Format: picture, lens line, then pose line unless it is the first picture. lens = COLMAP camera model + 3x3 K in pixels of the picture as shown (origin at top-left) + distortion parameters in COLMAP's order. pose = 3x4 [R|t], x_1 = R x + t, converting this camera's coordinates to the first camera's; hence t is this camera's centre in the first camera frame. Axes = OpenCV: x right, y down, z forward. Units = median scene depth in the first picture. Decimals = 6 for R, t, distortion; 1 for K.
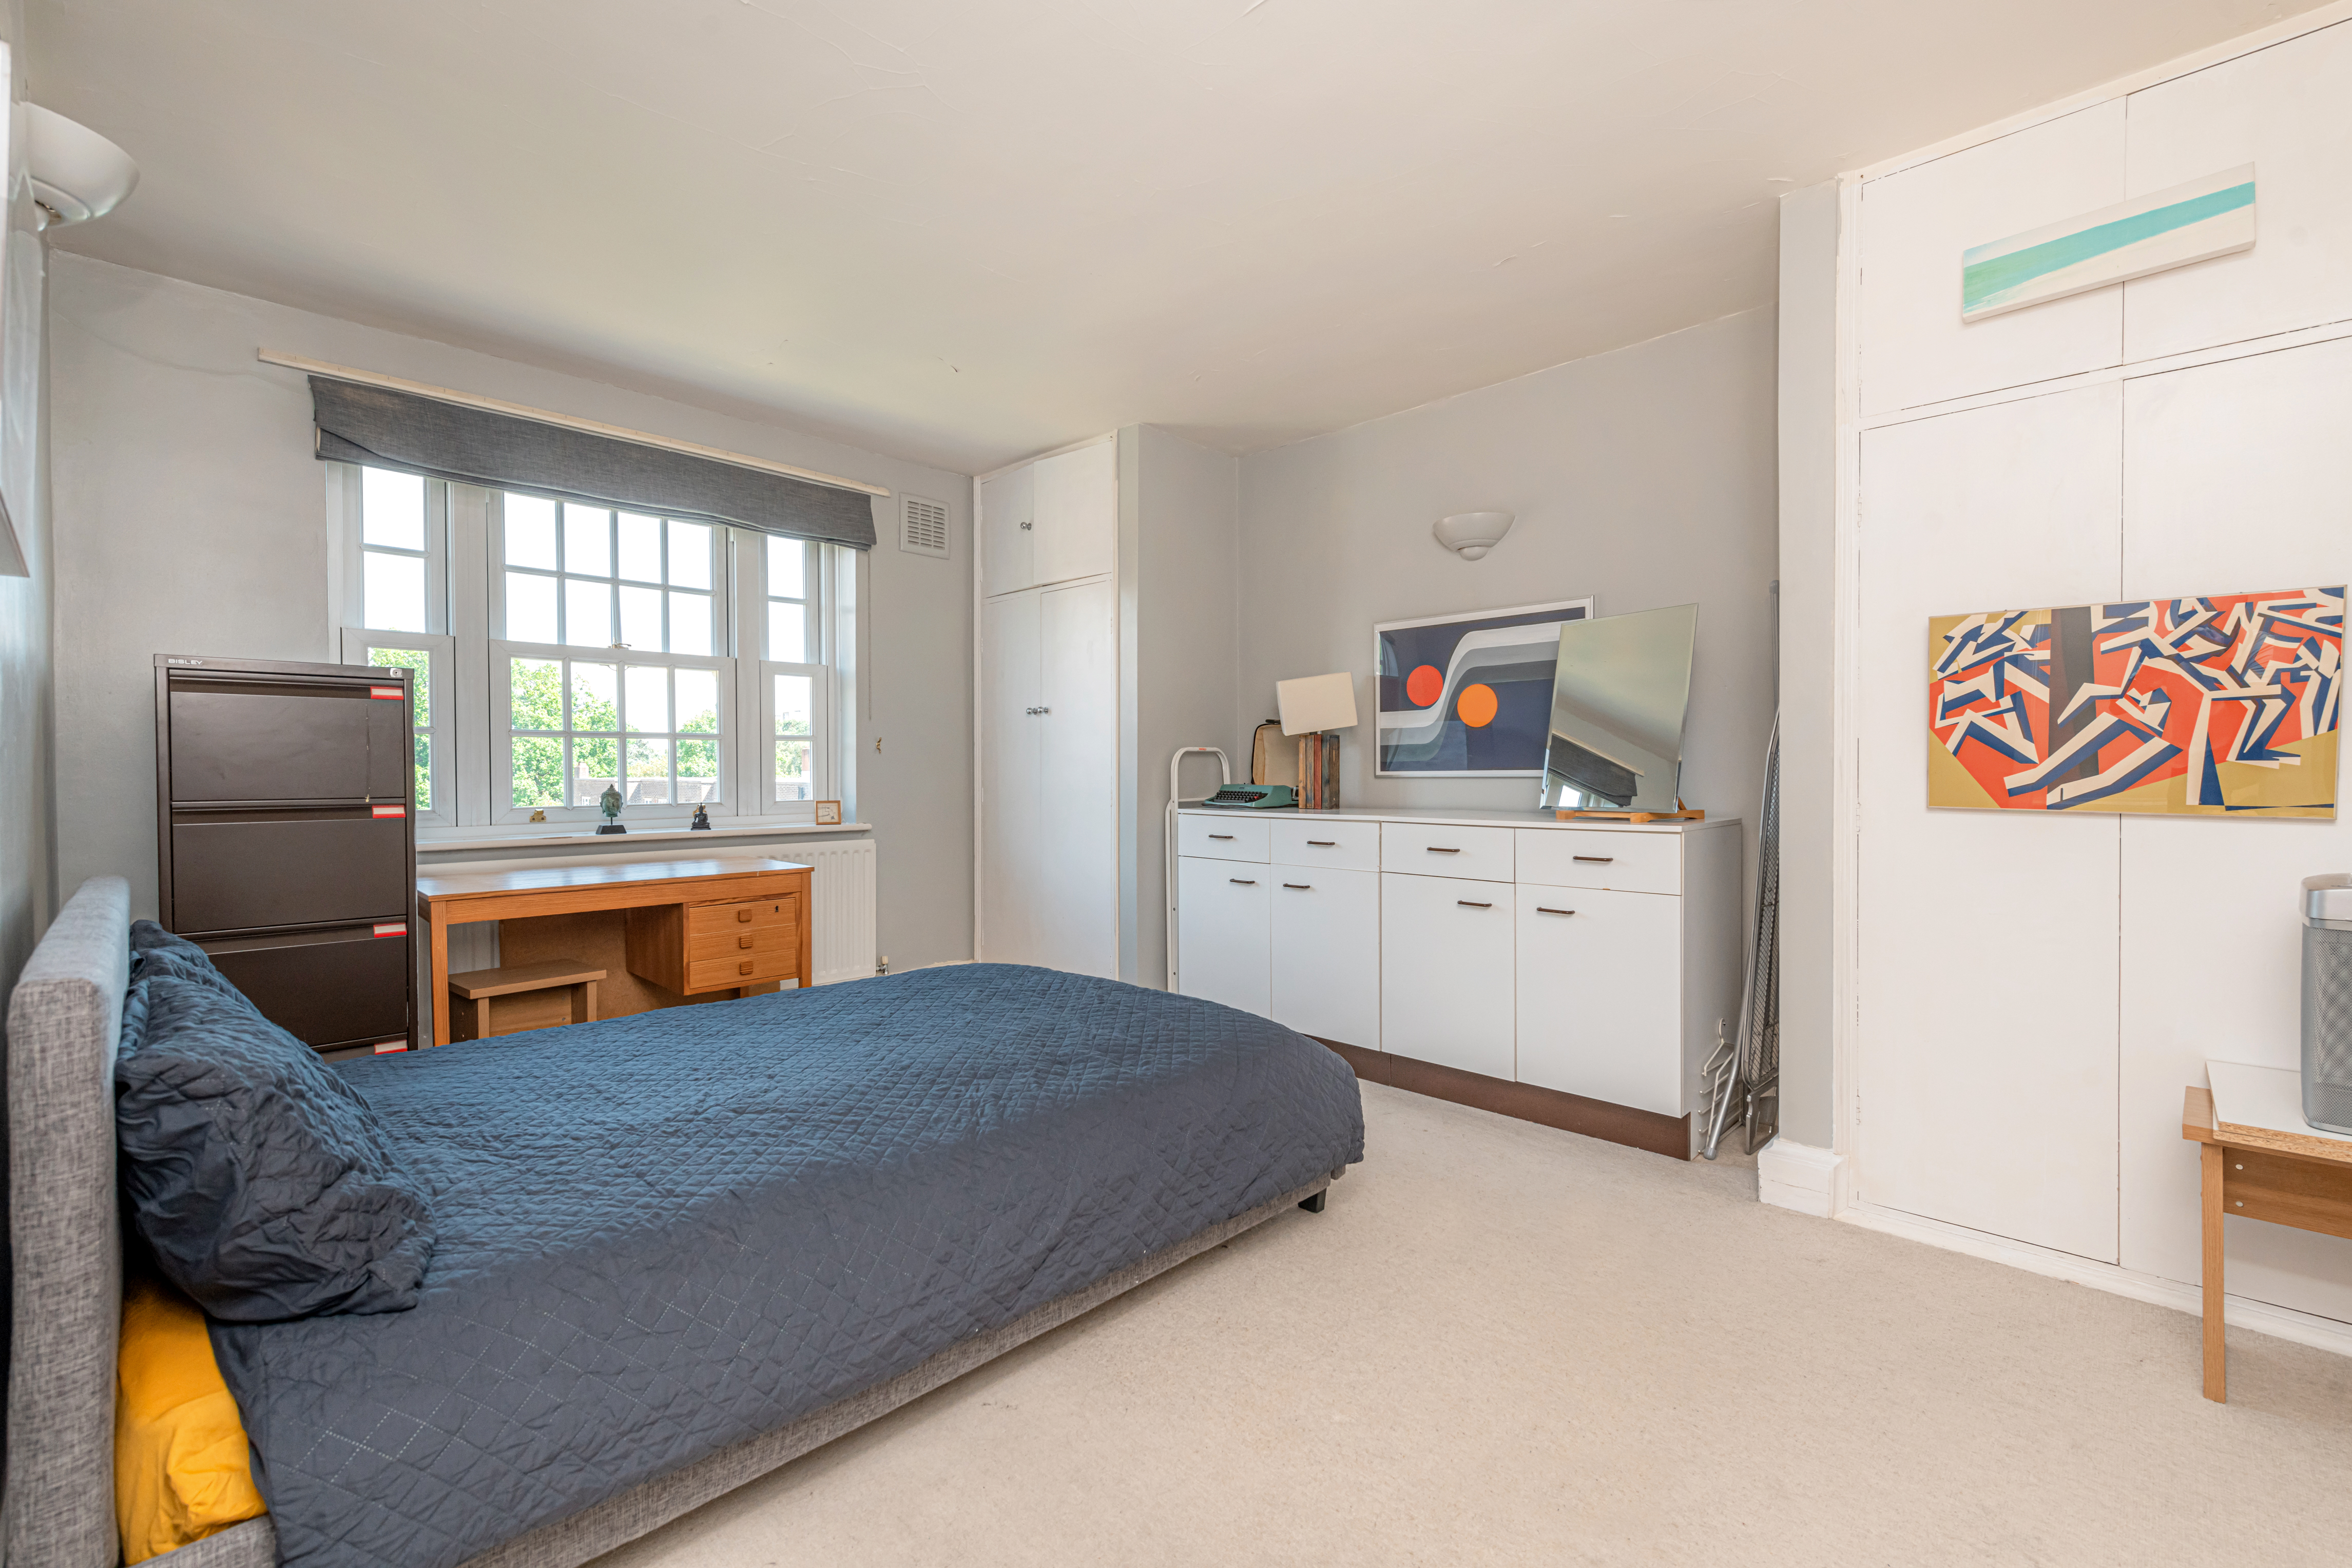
lens RADIAL K [[1035.4, 0, 1180.7], [0, 1035.4, 774.1], [0, 0, 1]] dist [0.004521, -0.002218]
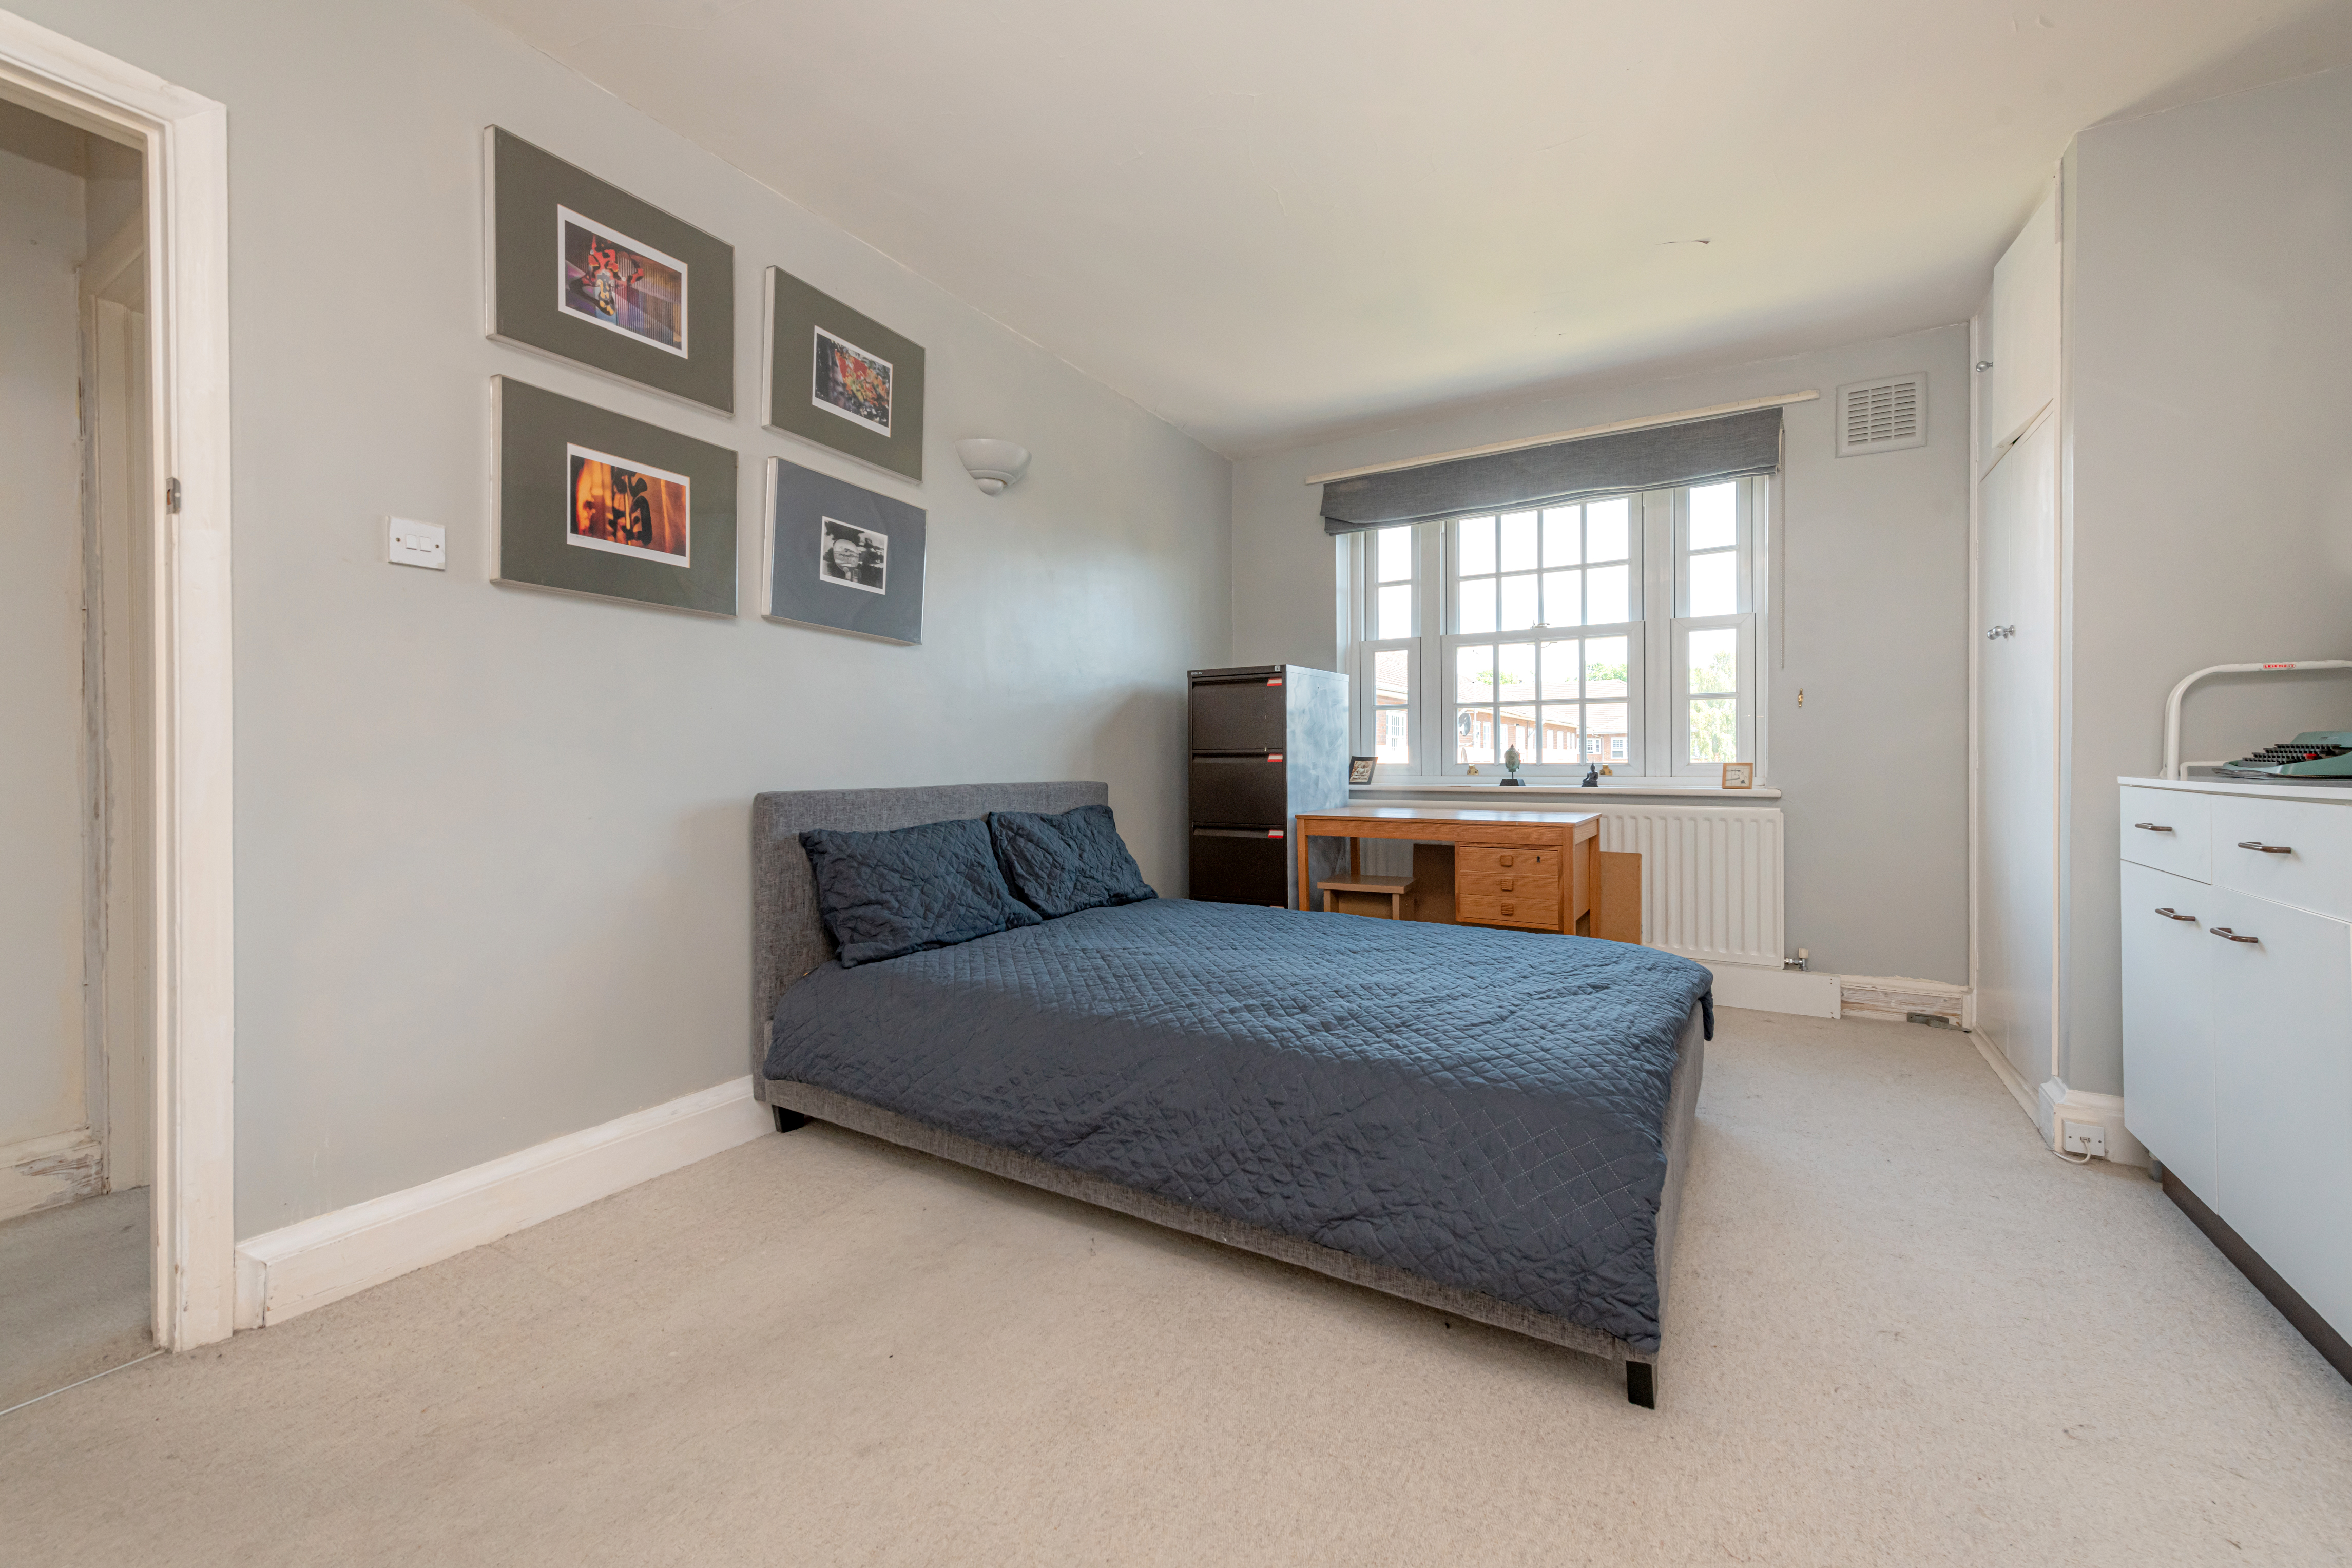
lens RADIAL K [[932.1, 0, 1190.9], [0, 932.1, 764.5], [0, 0, 1]] dist [0.018014, 0.000100]
pose [[0.214849, 0.009524, -0.976601, 0.412531], [-0.003258, 0.999954, 0.009035, 0.024209], [0.976642, 0.001240, 0.214870, 0.410807]]
